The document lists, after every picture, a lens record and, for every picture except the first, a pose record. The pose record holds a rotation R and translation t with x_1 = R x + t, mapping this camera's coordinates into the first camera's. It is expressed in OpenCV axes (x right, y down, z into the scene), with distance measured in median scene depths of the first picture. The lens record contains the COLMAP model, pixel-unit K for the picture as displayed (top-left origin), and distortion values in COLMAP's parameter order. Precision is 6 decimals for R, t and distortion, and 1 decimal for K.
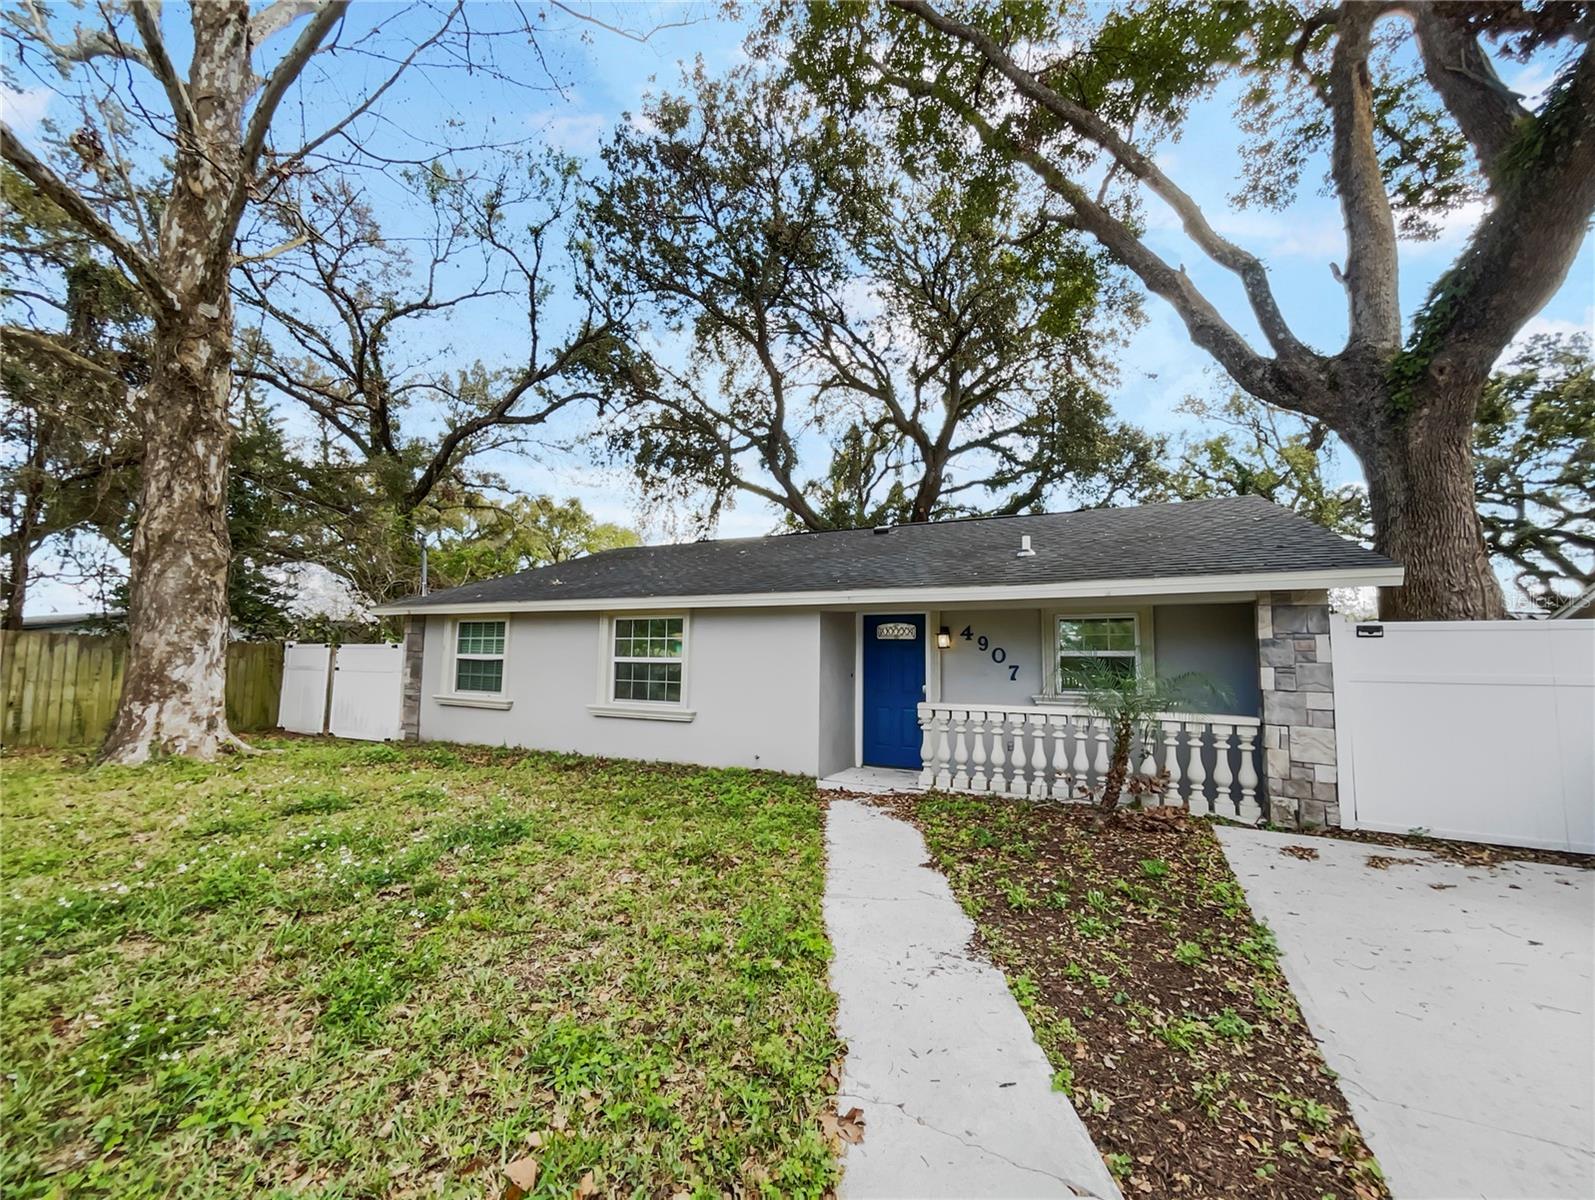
lens RADIAL K [[656.1, 0, 794.4], [0, 656.1, 594.9], [0, 0, 1]] dist [-0.000810, 0.000302]
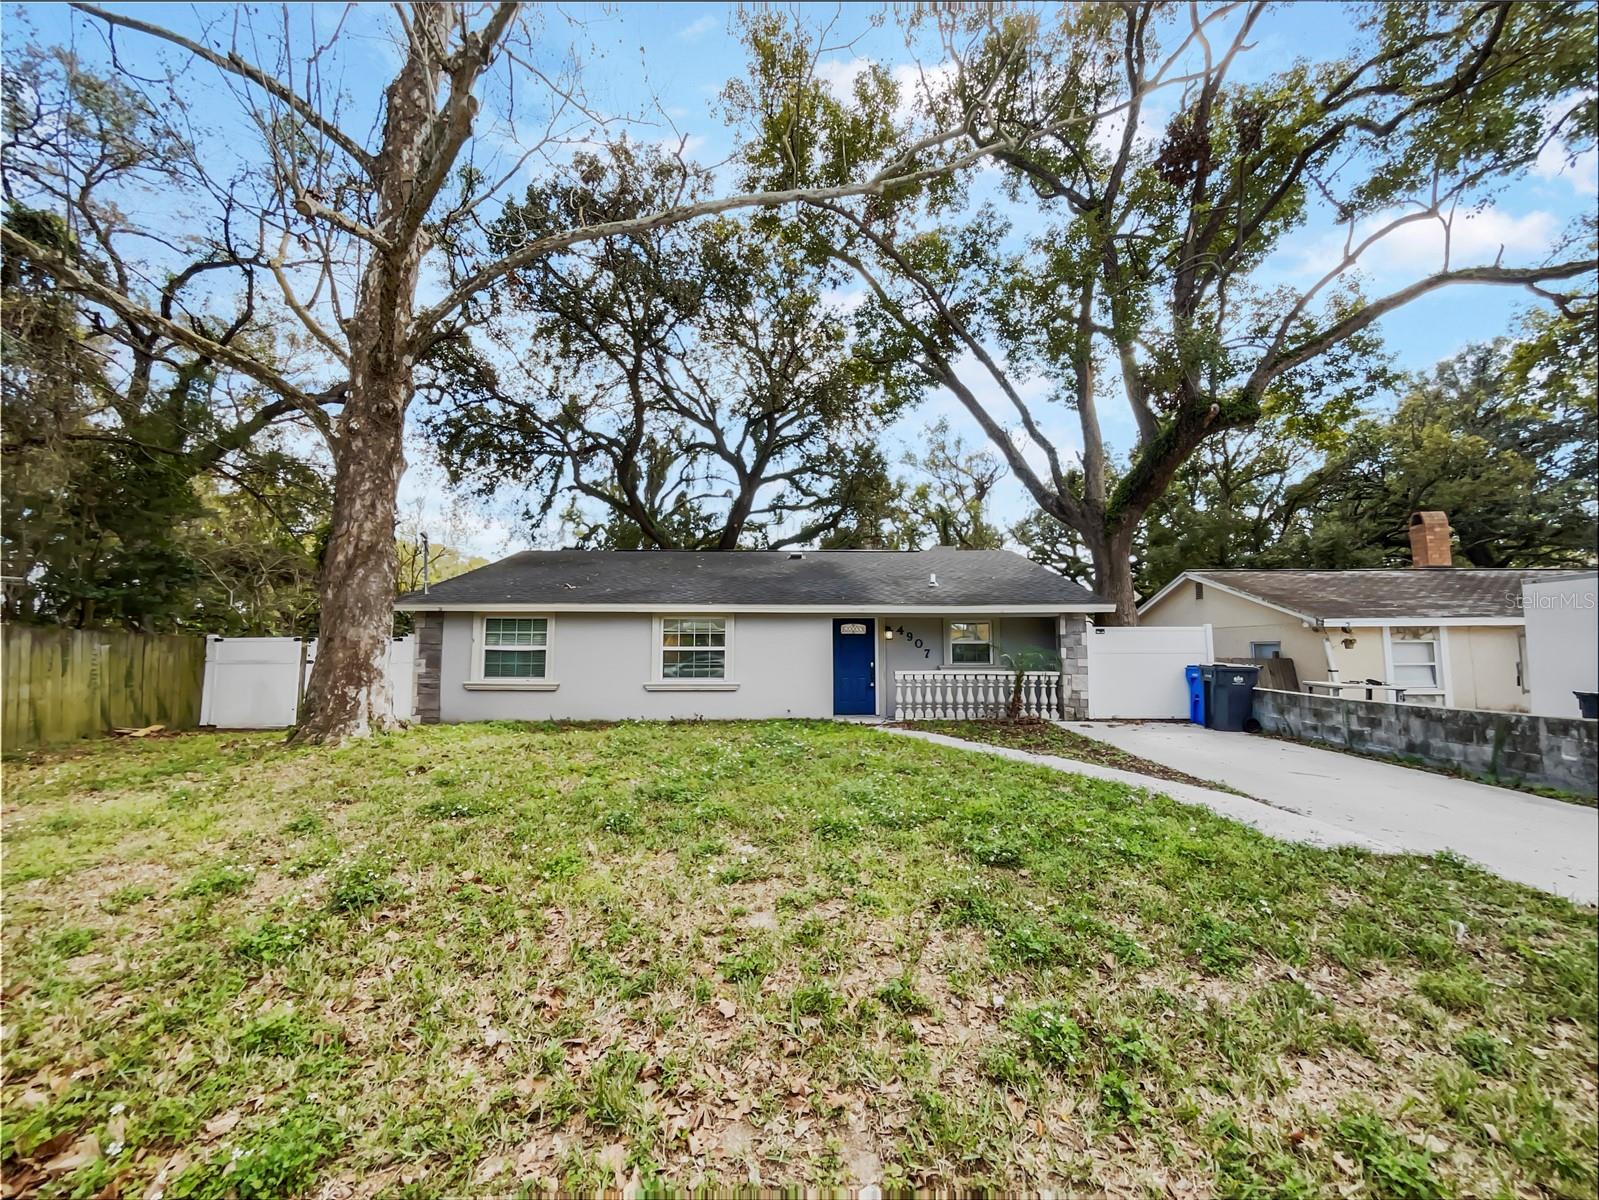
lens RADIAL K [[657.8, 0, 796.4], [0, 657.8, 594.9], [0, 0, 1]] dist [-0.000810, 0.000302]
pose [[0.893553, 0.028291, 0.448066, -0.642446], [-0.032691, 0.999463, 0.002088, -0.024035], [-0.447766, -0.016513, 0.893998, -0.330783]]
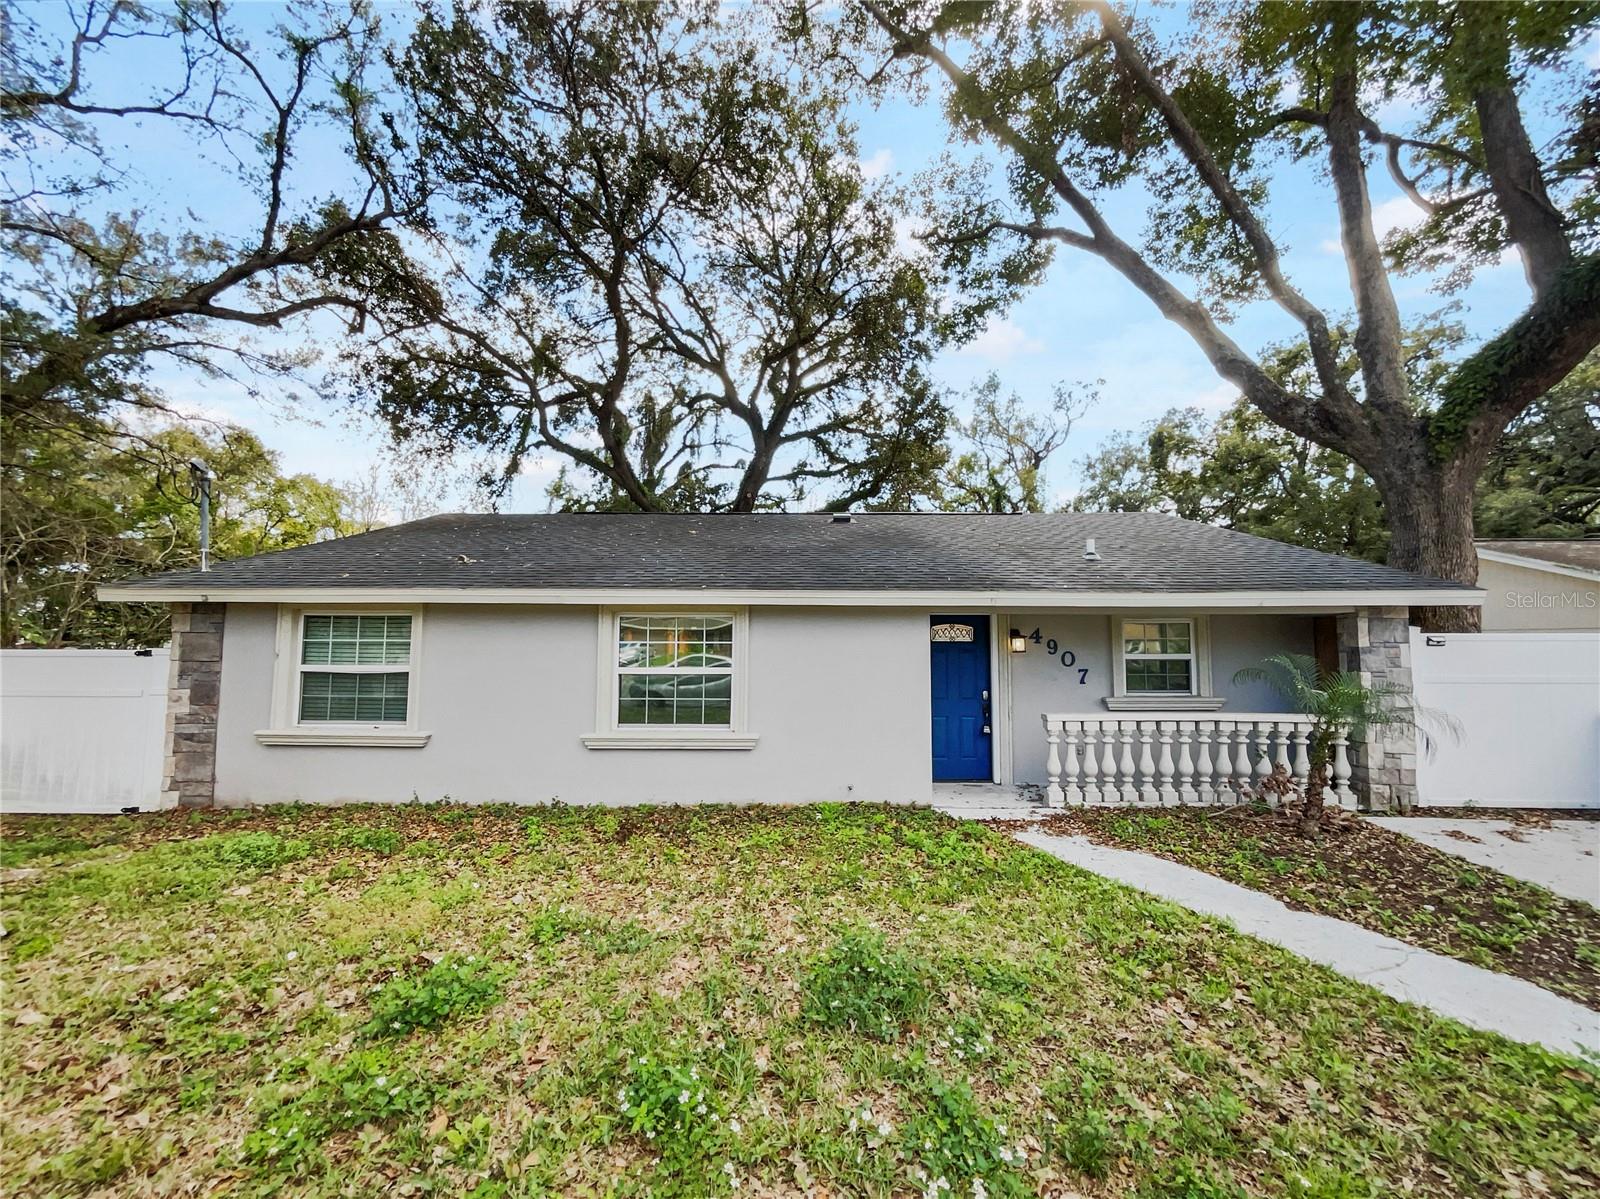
lens RADIAL K [[658.2, 0, 796.9], [0, 658.2, 594.4], [0, 0, 1]] dist [-0.000810, 0.000302]
pose [[0.901686, 0.023075, 0.431775, -0.418149], [-0.033462, 0.999304, 0.016473, -0.006438], [-0.431094, -0.029302, 0.901831, 0.248912]]
